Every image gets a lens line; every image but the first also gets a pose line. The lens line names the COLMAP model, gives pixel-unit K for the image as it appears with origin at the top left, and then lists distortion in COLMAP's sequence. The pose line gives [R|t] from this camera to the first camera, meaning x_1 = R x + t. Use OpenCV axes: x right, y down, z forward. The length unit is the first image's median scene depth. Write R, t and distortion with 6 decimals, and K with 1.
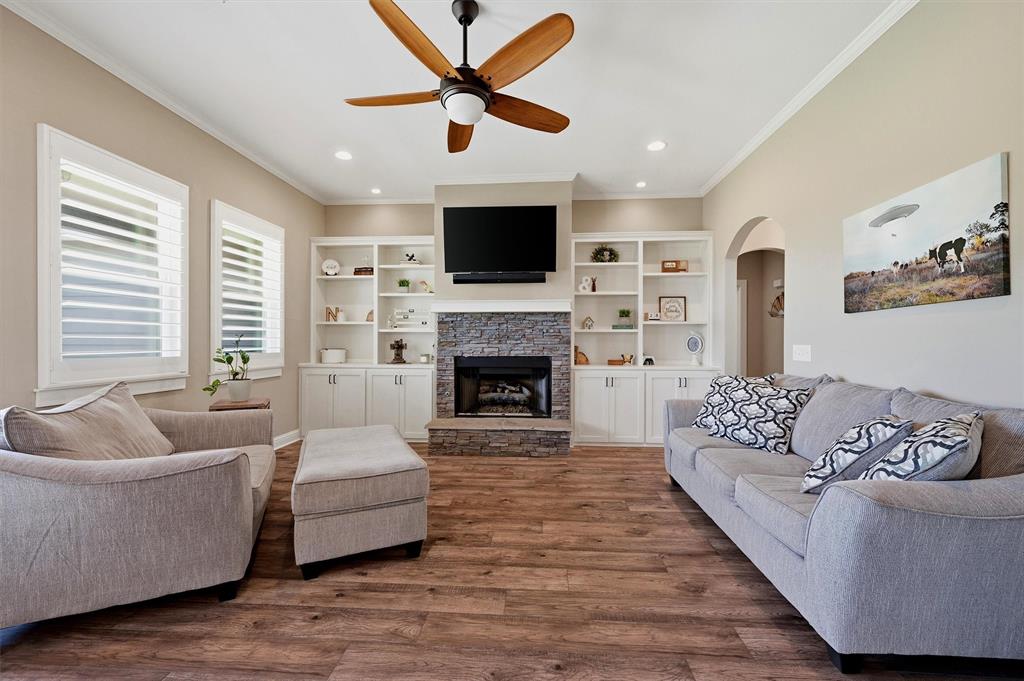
lens RADIAL K [[411.3, 0, 513.7], [0, 411.3, 341.6], [0, 0, 1]] dist [0.002715, 0.000339]
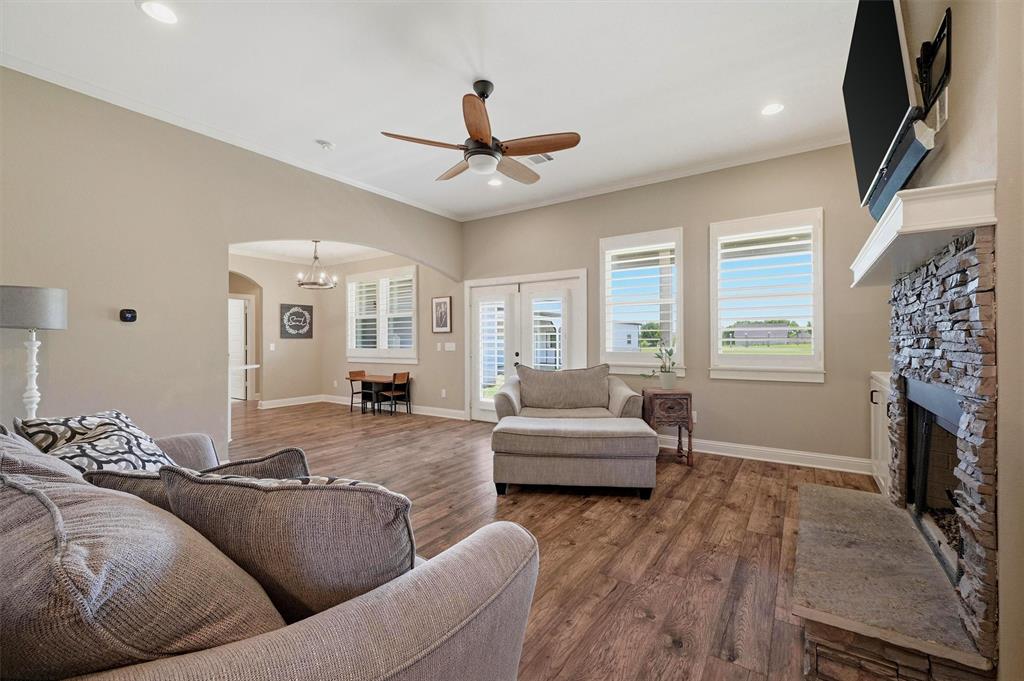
lens RADIAL K [[429.0, 0, 513.6], [0, 429.0, 340.2], [0, 0, 1]] dist [-0.000766, -0.000040]
pose [[-0.504653, 0.000319, -0.863322, 0.690925], [0.001594, 0.999999, -0.000562, -0.005559], [0.863321, -0.001660, -0.504653, 1.217101]]
